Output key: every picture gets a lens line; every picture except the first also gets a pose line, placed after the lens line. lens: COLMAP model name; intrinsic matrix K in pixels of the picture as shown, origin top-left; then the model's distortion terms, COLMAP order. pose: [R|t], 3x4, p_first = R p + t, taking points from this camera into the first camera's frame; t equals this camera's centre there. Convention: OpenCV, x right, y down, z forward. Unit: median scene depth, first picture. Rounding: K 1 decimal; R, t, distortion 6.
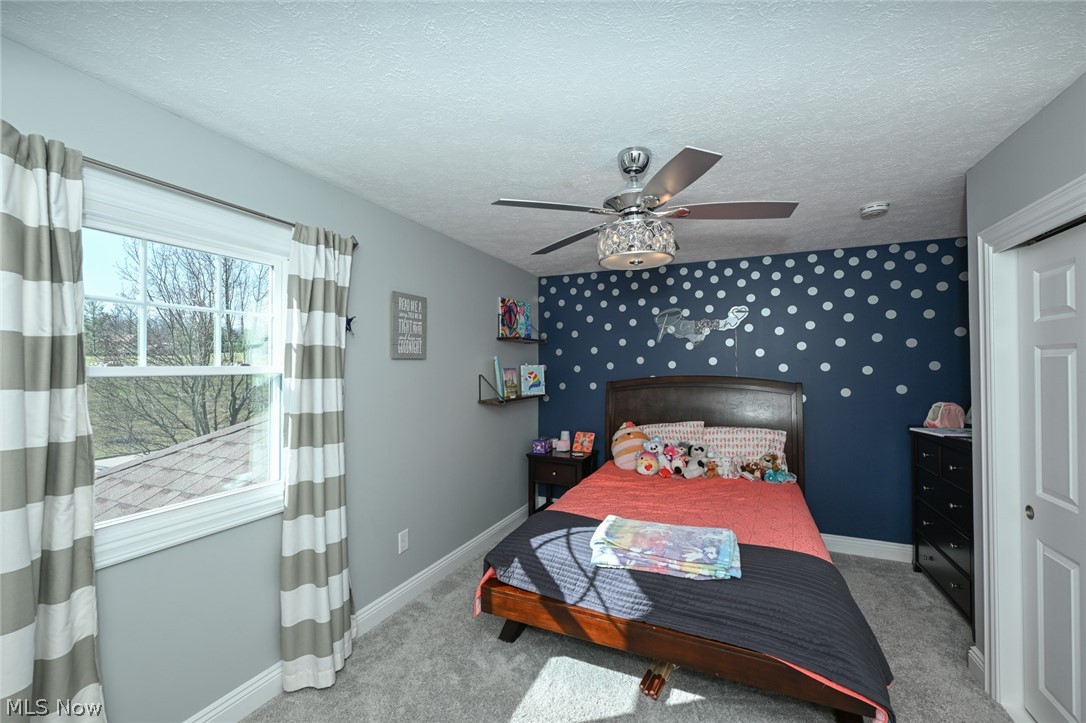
lens RADIAL K [[431.4, 0, 543.0], [0, 431.4, 361.9], [0, 0, 1]] dist [-0.004685, 0.000686]
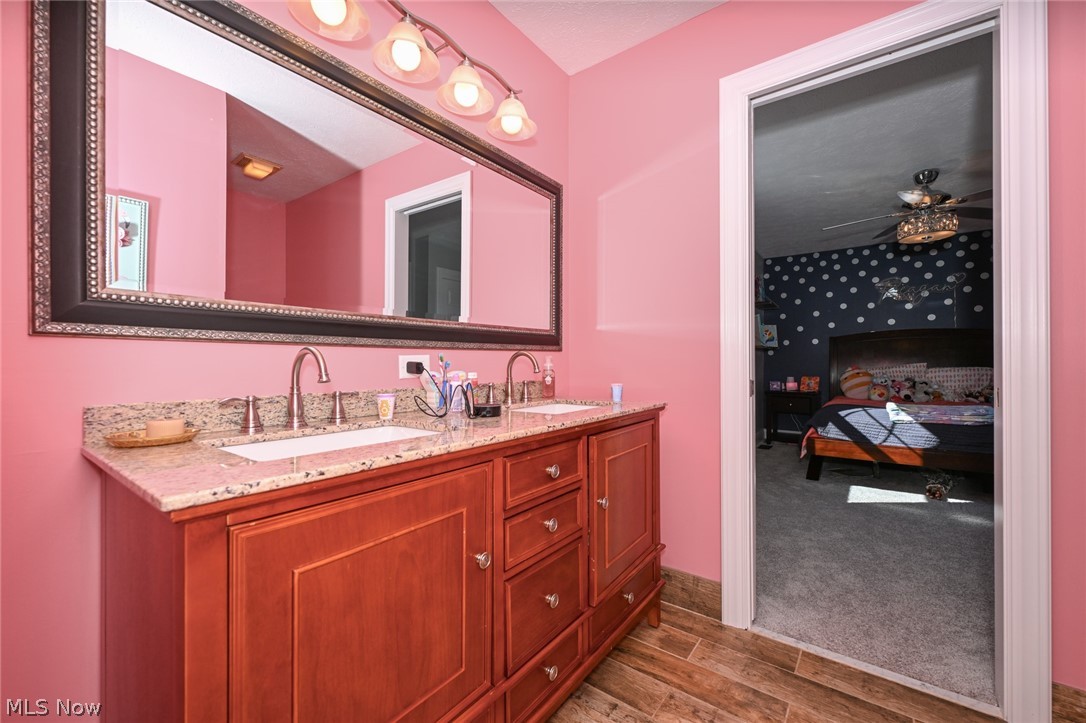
lens RADIAL K [[431.4, 0, 546.6], [0, 431.4, 361.7], [0, 0, 1]] dist [-0.004685, 0.000686]
pose [[0.975572, 0.003169, -0.219658, -0.449028], [-0.001409, 0.999966, 0.008169, 0.125681], [0.219677, -0.007660, 0.975543, -0.497300]]
